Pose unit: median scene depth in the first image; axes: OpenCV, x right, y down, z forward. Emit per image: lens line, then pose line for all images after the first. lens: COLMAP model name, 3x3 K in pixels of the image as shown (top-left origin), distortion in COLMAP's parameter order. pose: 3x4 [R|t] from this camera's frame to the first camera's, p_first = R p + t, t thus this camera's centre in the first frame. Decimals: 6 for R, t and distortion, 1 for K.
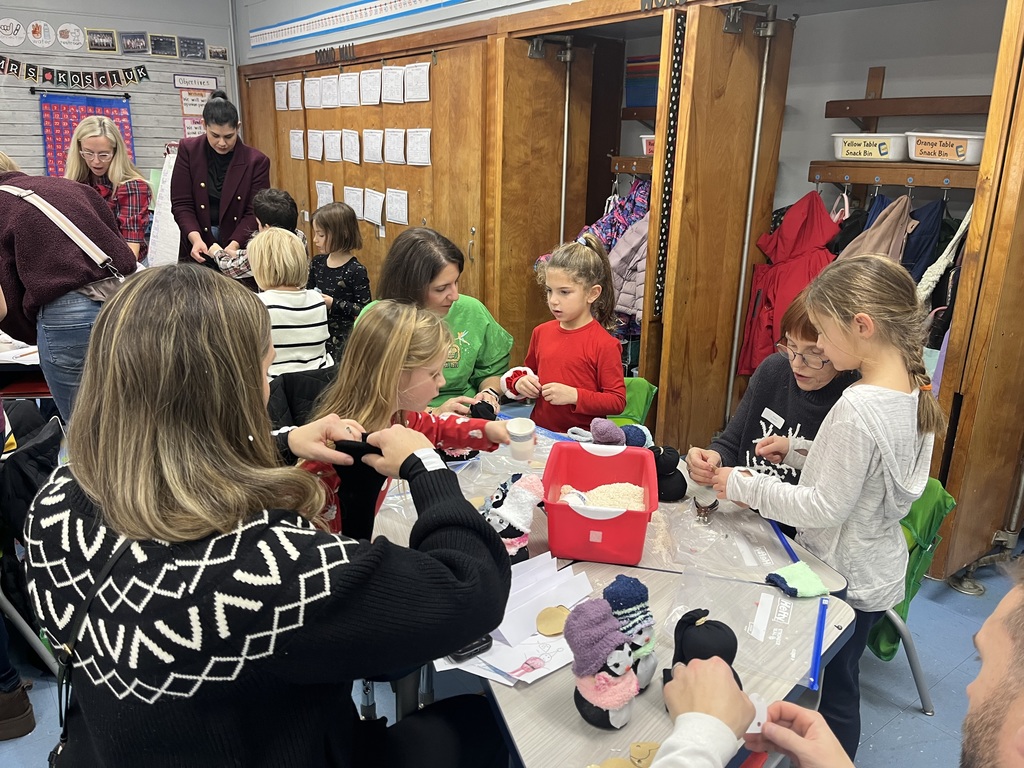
lens RADIAL K [[793.3, 0, 512.0], [0, 793.3, 384.0], [0, 0, 1]] dist [0.080190, -0.115194]
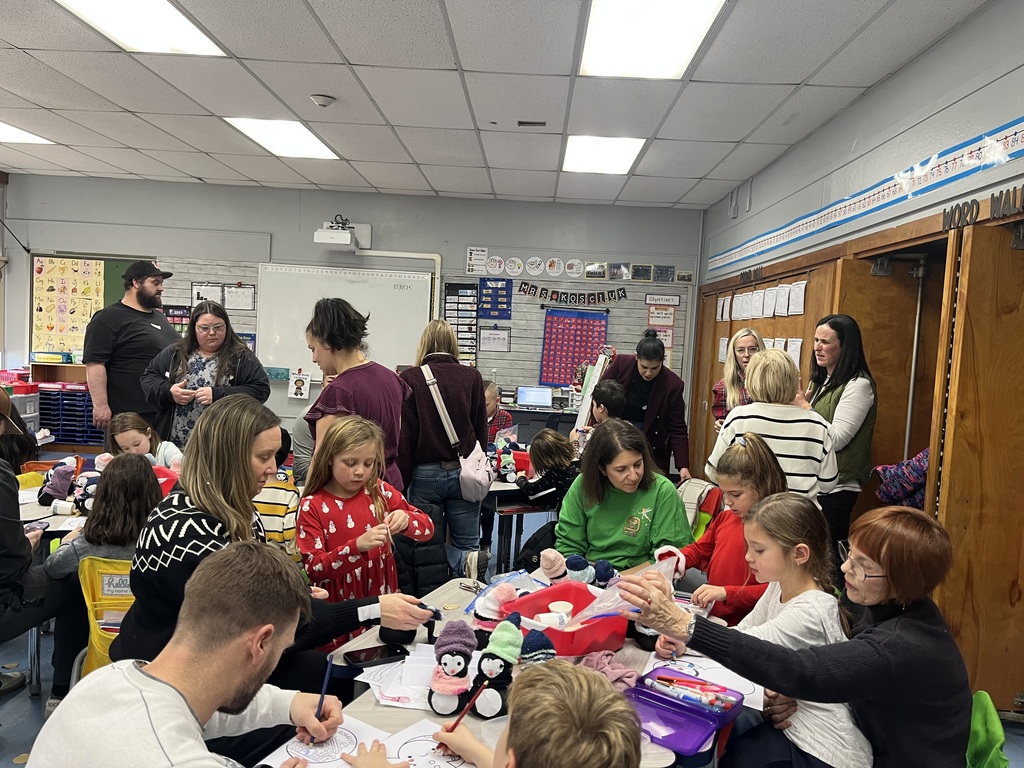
lens RADIAL K [[793.3, 0, 512.0], [0, 793.3, 384.0], [0, 0, 1]] dist [0.080190, -0.115194]
pose [[0.778143, 0.058007, -0.625403, 0.219323], [-0.210367, 0.962285, -0.172491, 0.003453], [0.591810, 0.265787, 0.760998, -0.019668]]
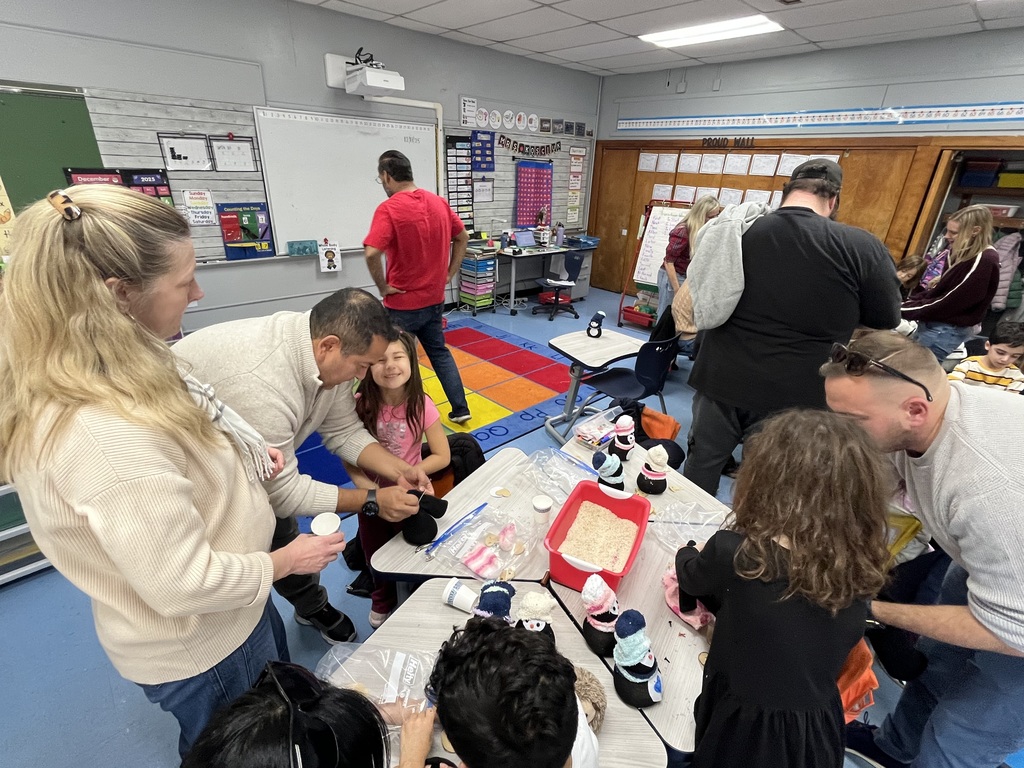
lens RADIAL K [[482.9, 0, 512.0], [0, 482.9, 384.0], [0, 0, 1]] dist [-0.010482, 0.000363]
pose [[0.994054, -0.034911, 0.103140, -0.743953], [0.020065, 0.989718, 0.141616, -0.058150], [-0.107023, -0.138704, 0.984534, -0.010197]]
